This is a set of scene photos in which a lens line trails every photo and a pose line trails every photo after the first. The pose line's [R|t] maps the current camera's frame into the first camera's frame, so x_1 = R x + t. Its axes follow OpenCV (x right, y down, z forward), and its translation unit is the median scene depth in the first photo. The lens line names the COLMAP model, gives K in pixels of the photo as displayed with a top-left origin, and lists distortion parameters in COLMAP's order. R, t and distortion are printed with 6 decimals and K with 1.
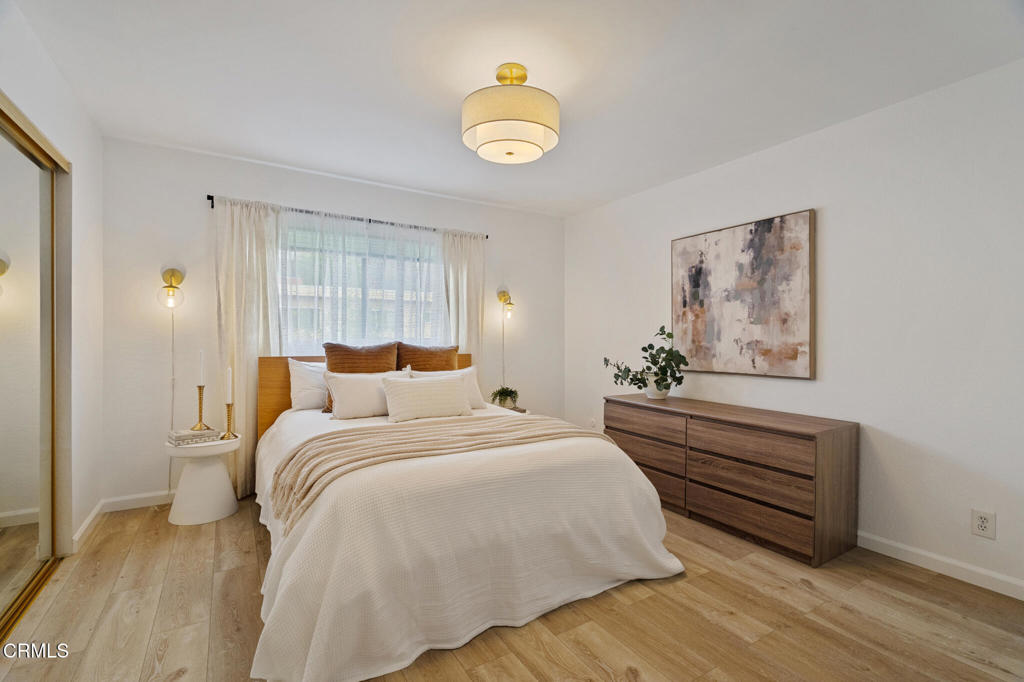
lens RADIAL K [[465.7, 0, 512.1], [0, 465.7, 341.7], [0, 0, 1]] dist [-0.009573, 0.003681]
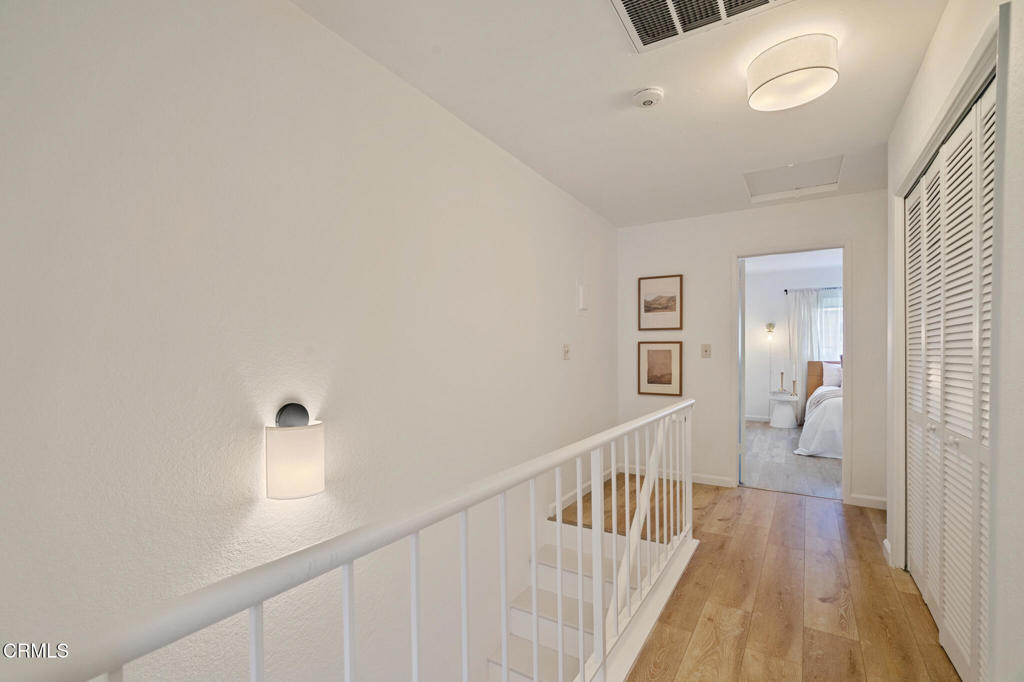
lens RADIAL K [[465.7, 0, 511.3], [0, 465.7, 348.8], [0, 0, 1]] dist [-0.009573, 0.003681]
pose [[0.454481, -0.003842, -0.890748, 0.792491], [-0.003357, 0.999976, -0.006026, -0.006544], [0.890750, 0.005728, 0.454458, -1.276470]]
